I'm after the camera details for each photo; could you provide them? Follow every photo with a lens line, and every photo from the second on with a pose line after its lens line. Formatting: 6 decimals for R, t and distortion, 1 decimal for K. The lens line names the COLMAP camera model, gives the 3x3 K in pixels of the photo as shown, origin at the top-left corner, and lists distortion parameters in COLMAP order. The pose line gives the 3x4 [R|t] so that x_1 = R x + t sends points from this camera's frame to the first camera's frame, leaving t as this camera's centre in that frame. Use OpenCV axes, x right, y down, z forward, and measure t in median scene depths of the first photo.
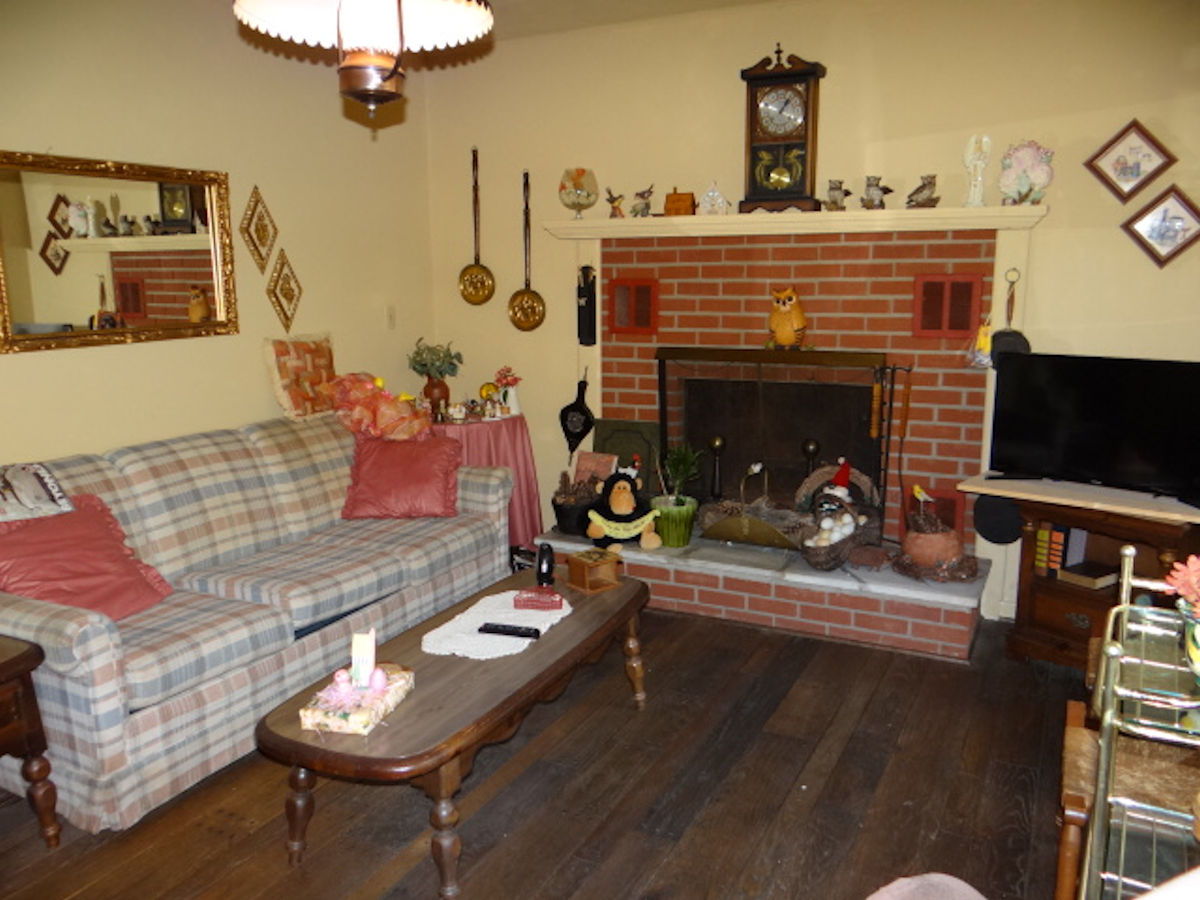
lens RADIAL K [[927.2, 0, 601.2], [0, 927.2, 451.2], [0, 0, 1]] dist [-0.035214, 0.008178]
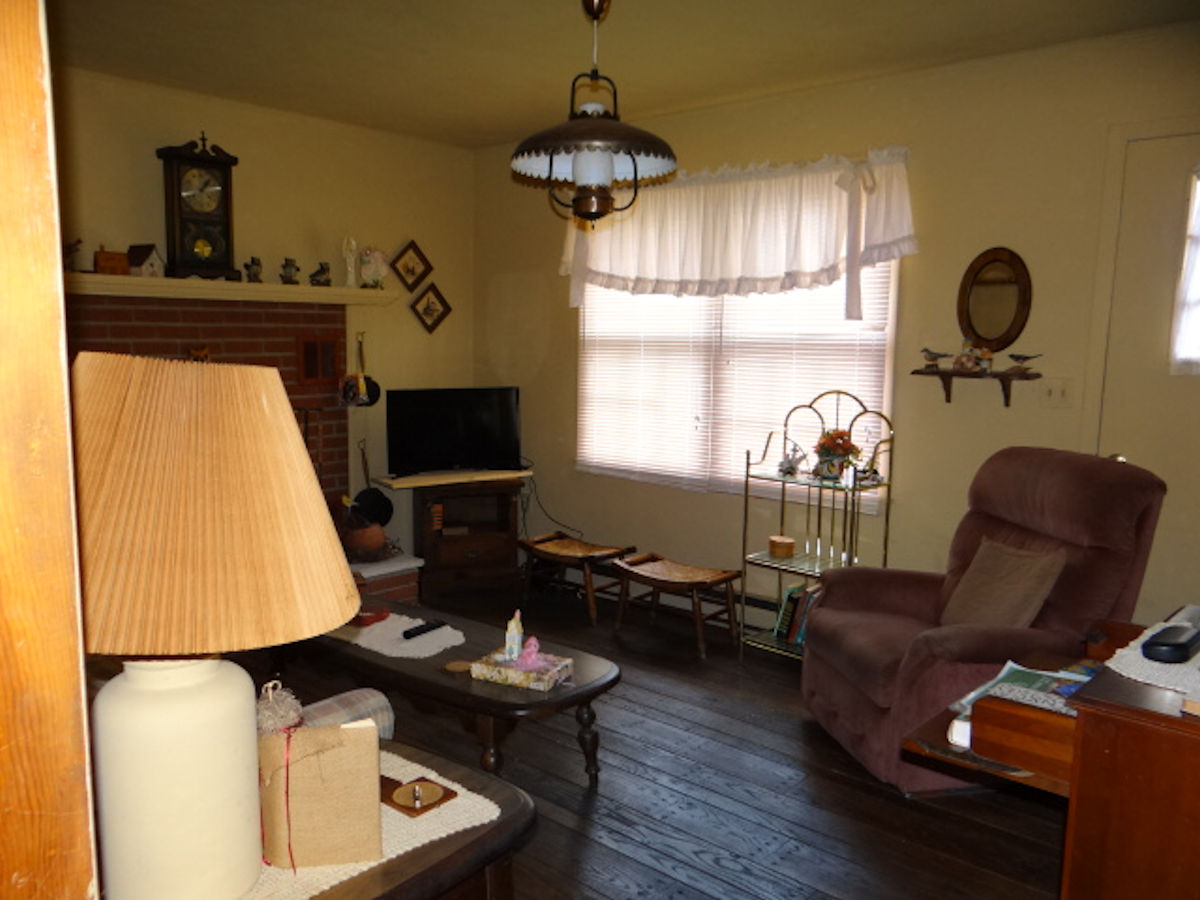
lens RADIAL K [[927.2, 0, 601.2], [0, 927.2, 449.8], [0, 0, 1]] dist [-0.035214, 0.008178]
pose [[0.220051, -0.105361, 0.969782, -0.831180], [0.172749, 0.982646, 0.067560, -0.051836], [-0.960071, 0.152662, 0.234433, 0.326796]]
